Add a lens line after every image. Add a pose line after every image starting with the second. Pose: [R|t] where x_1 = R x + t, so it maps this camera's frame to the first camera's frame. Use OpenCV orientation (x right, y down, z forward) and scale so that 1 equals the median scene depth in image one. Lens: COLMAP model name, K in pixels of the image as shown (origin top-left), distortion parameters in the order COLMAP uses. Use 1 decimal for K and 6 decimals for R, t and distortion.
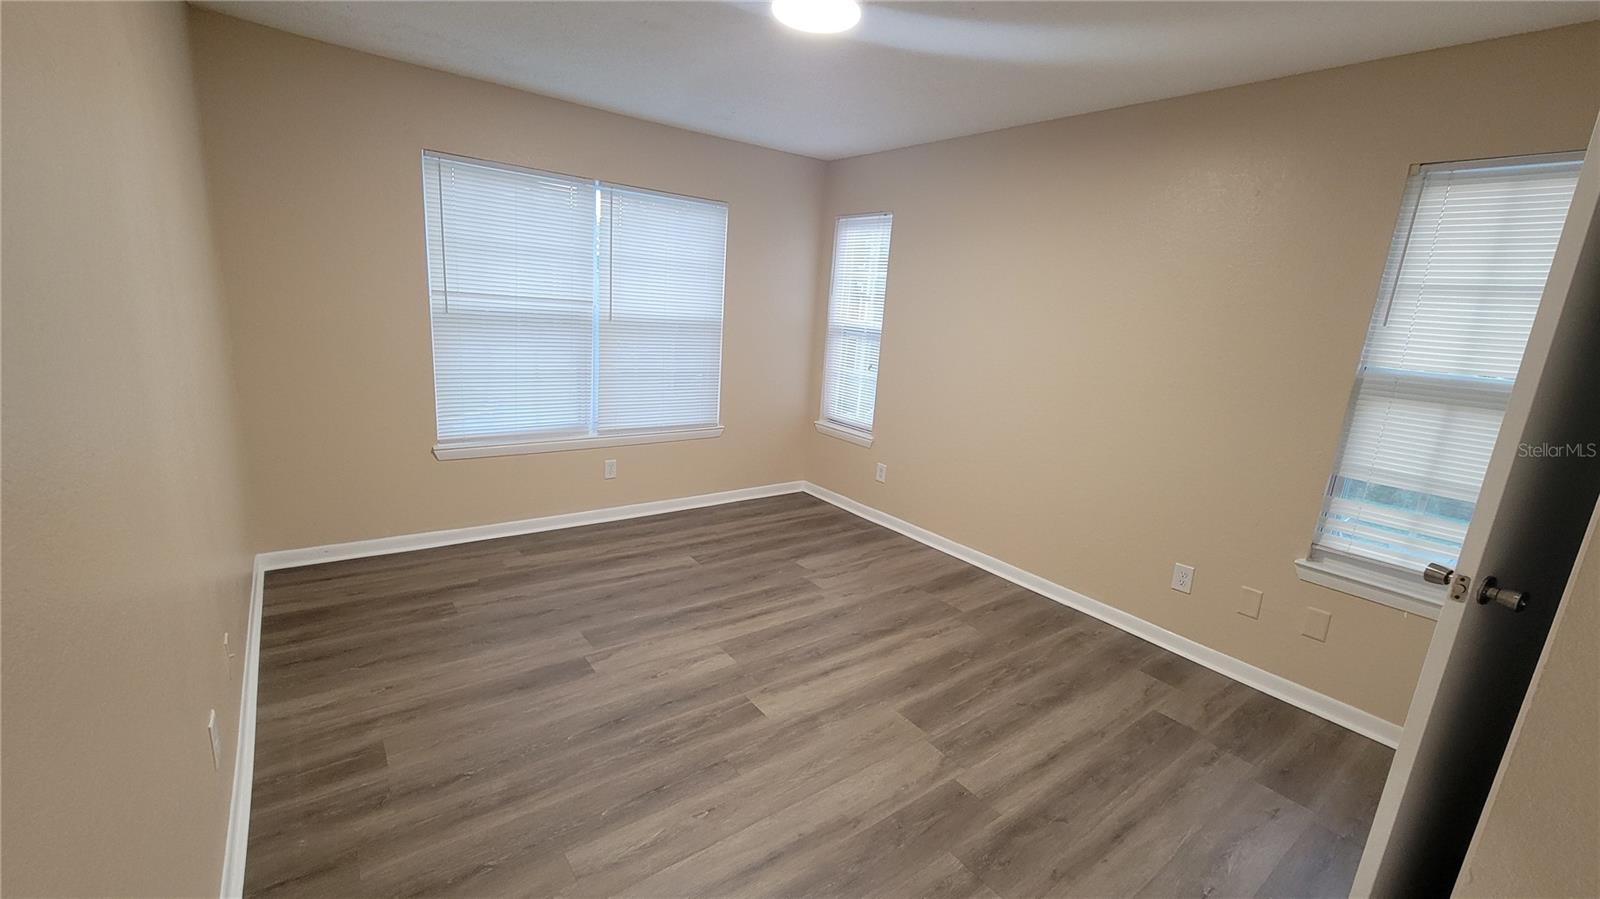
lens RADIAL K [[651.7, 0, 791.2], [0, 651.7, 451.0], [0, 0, 1]] dist [0.000470, 0.000377]
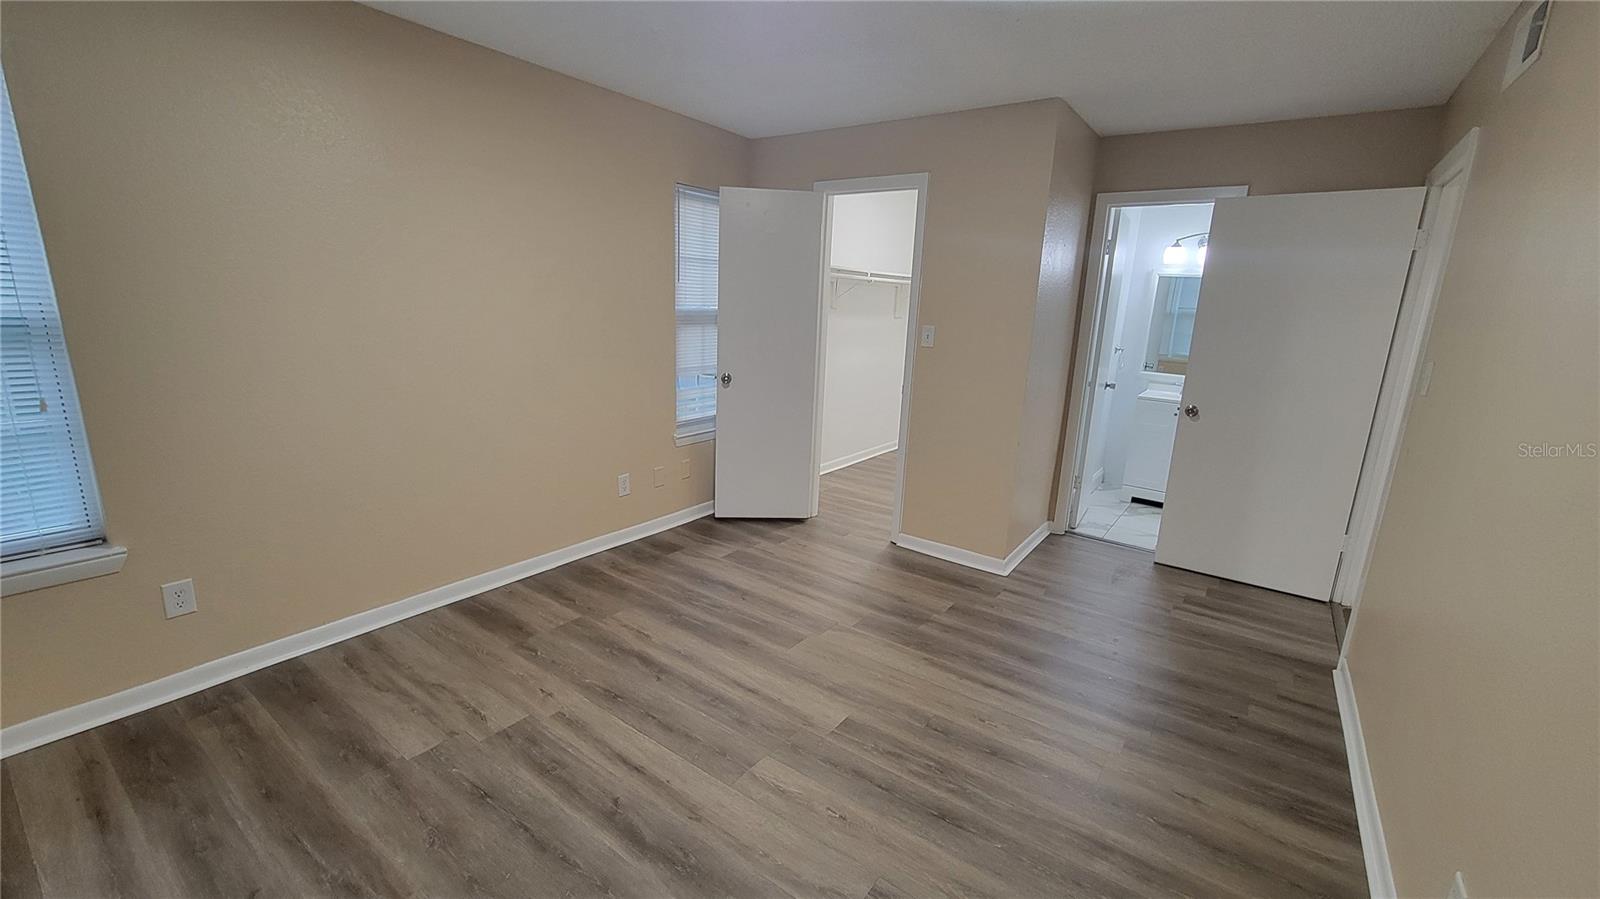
lens RADIAL K [[651.7, 0, 791.2], [0, 651.7, 451.0], [0, 0, 1]] dist [0.000470, 0.000377]
pose [[-0.286468, -0.297419, 0.910757, -0.666167], [0.154355, 0.923852, 0.350246, -0.275493], [-0.945574, 0.240914, -0.218746, 0.999076]]
